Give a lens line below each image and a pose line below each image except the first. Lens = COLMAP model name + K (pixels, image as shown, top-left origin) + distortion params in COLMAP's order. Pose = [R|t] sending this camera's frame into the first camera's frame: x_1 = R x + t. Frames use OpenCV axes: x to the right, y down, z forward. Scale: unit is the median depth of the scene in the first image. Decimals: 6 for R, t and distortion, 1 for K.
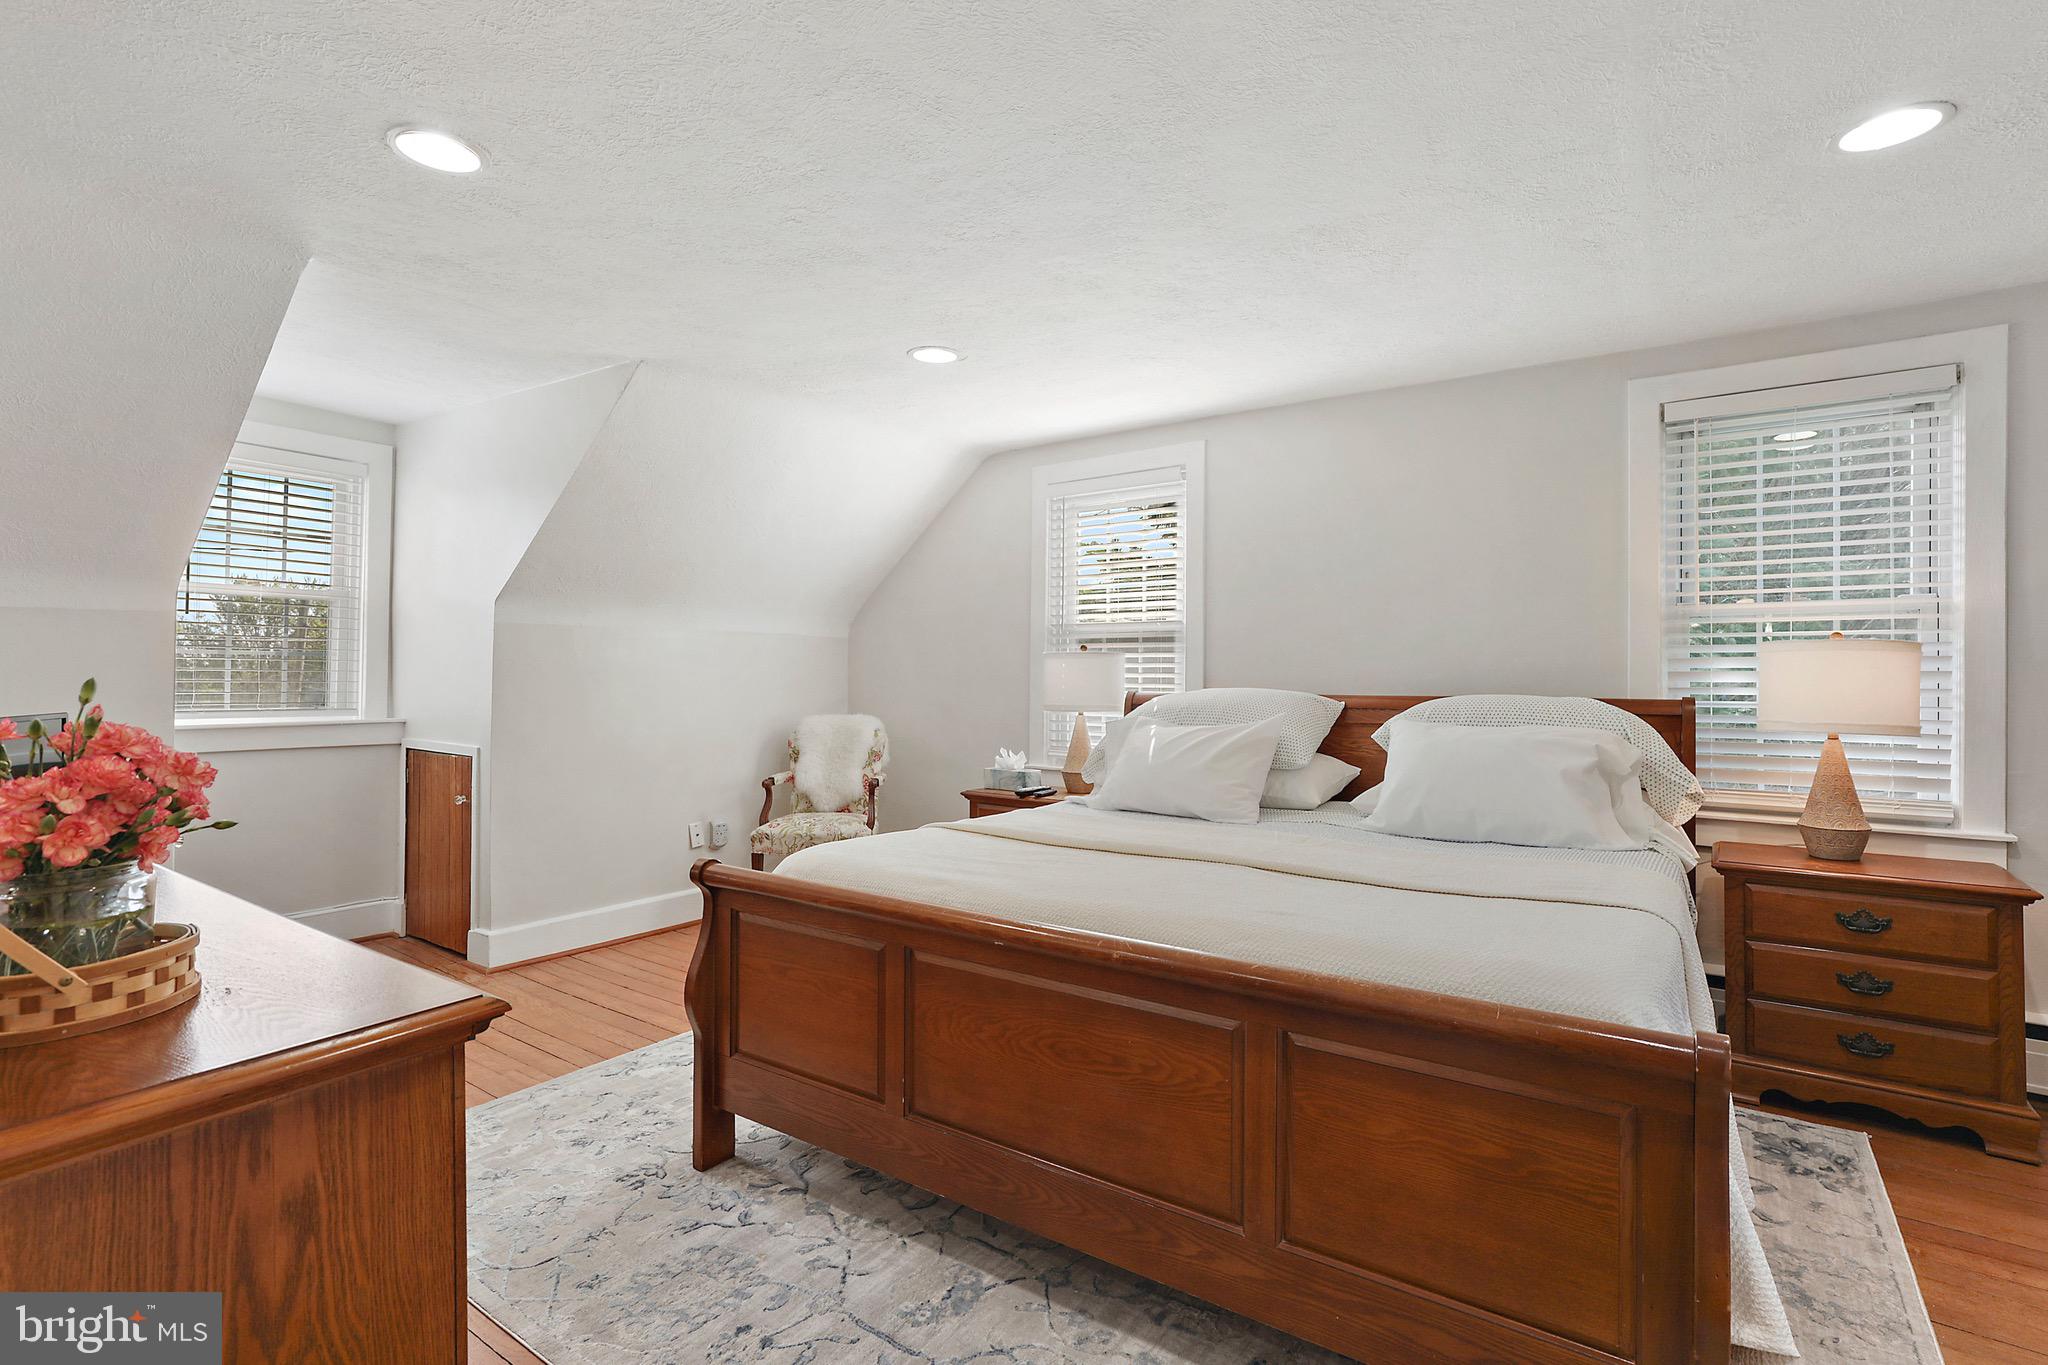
lens RADIAL K [[926.5, 0, 1030.5], [0, 926.5, 679.3], [0, 0, 1]] dist [-0.011295, 0.000033]
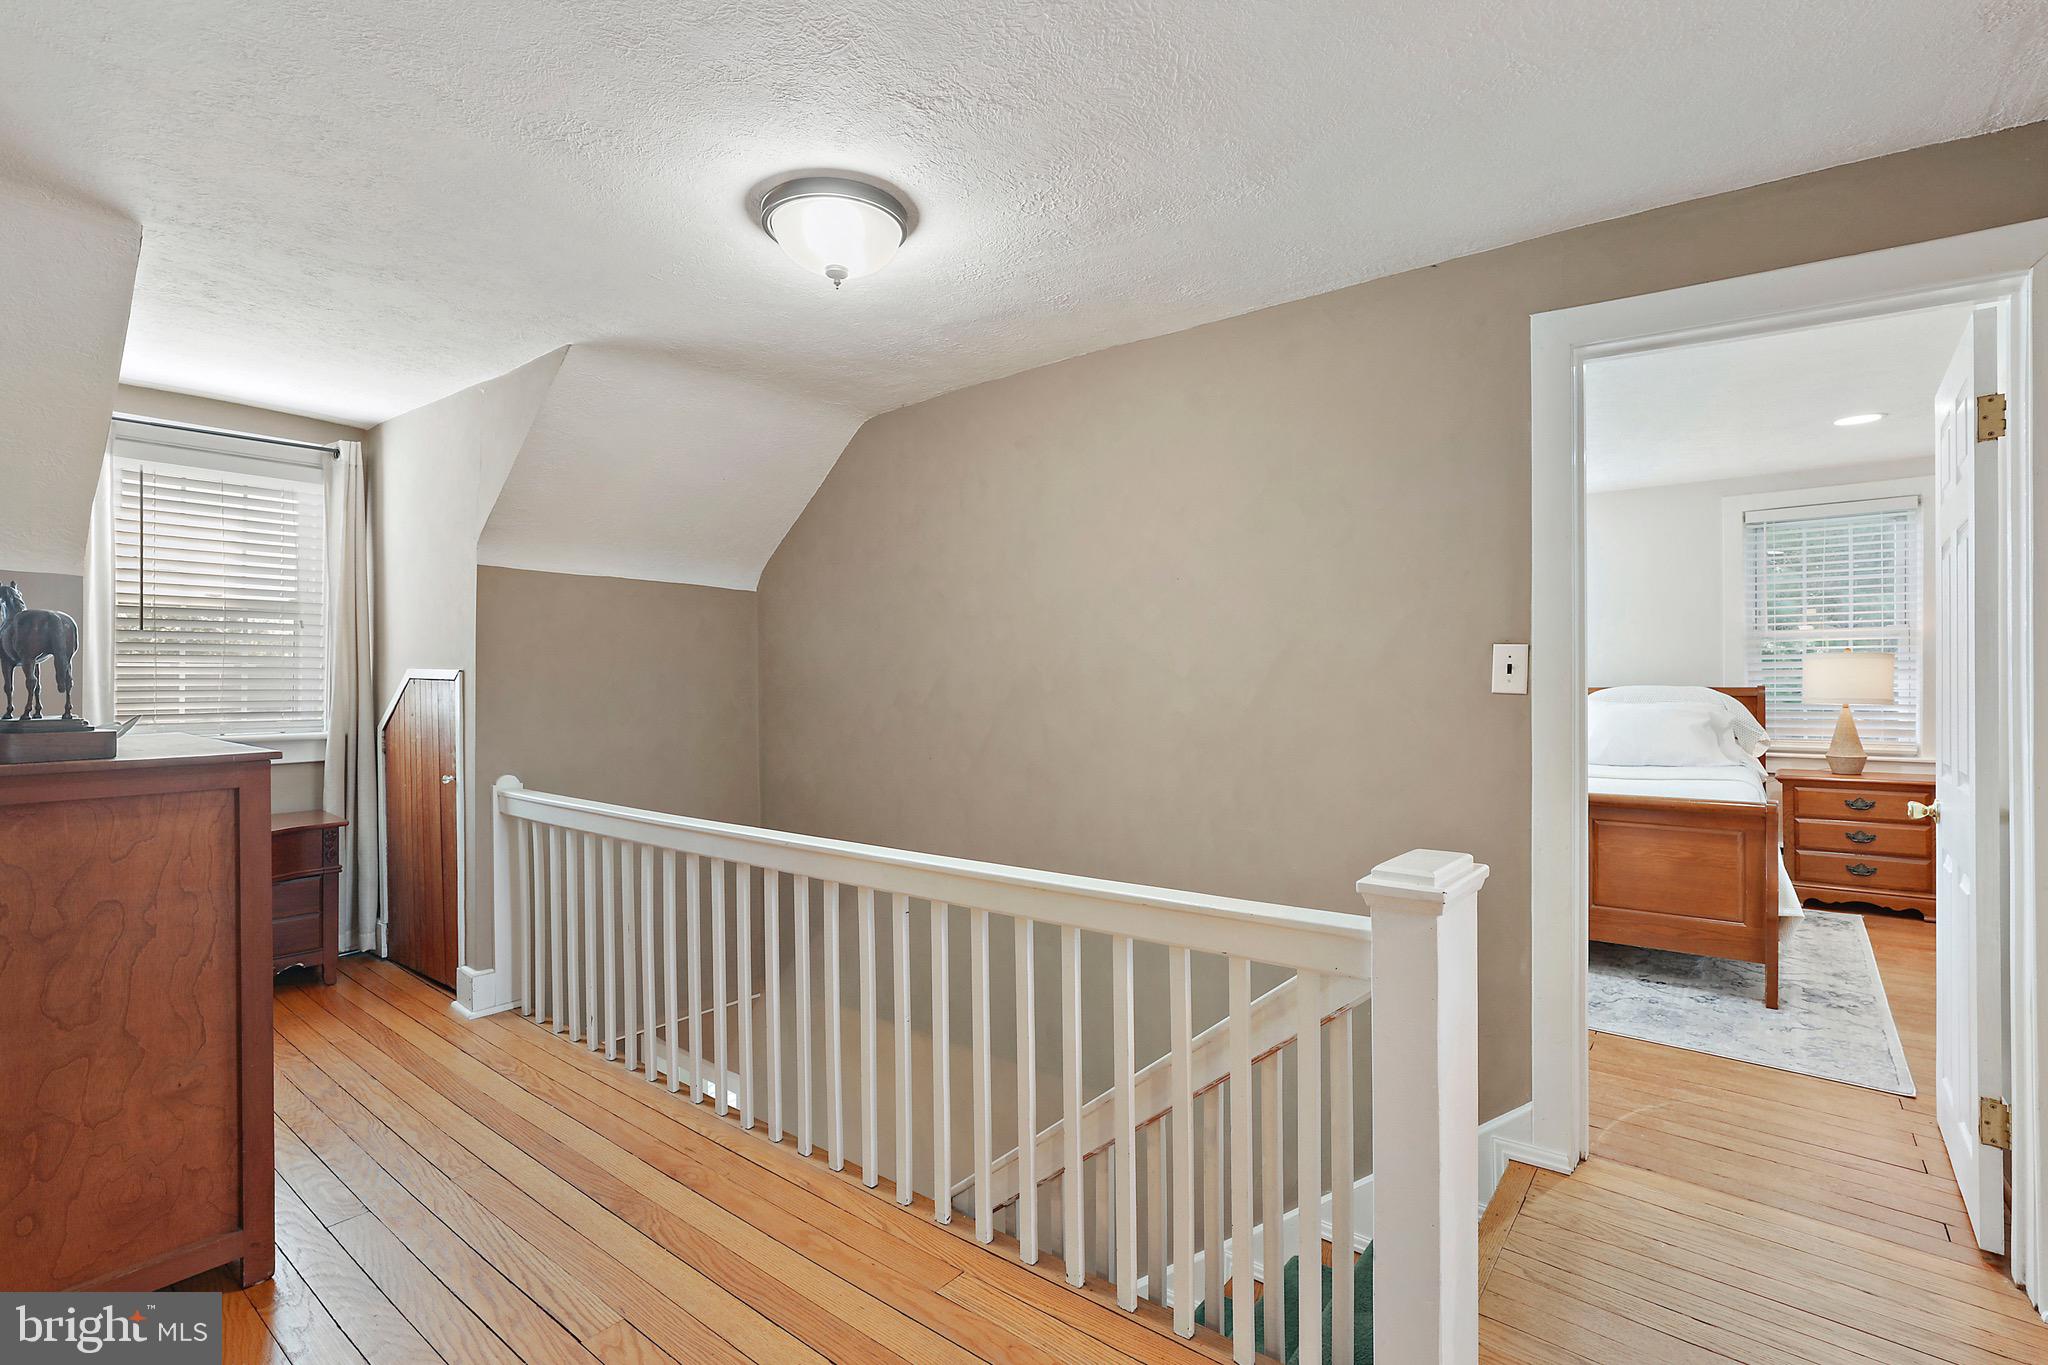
lens RADIAL K [[926.5, 0, 1017.3], [0, 926.5, 697.4], [0, 0, 1]] dist [-0.011295, 0.000033]
pose [[0.998273, -0.011137, -0.057676, -0.620609], [0.011759, 0.999876, 0.010445, 0.007360], [0.057553, -0.011106, 0.998281, -0.859847]]
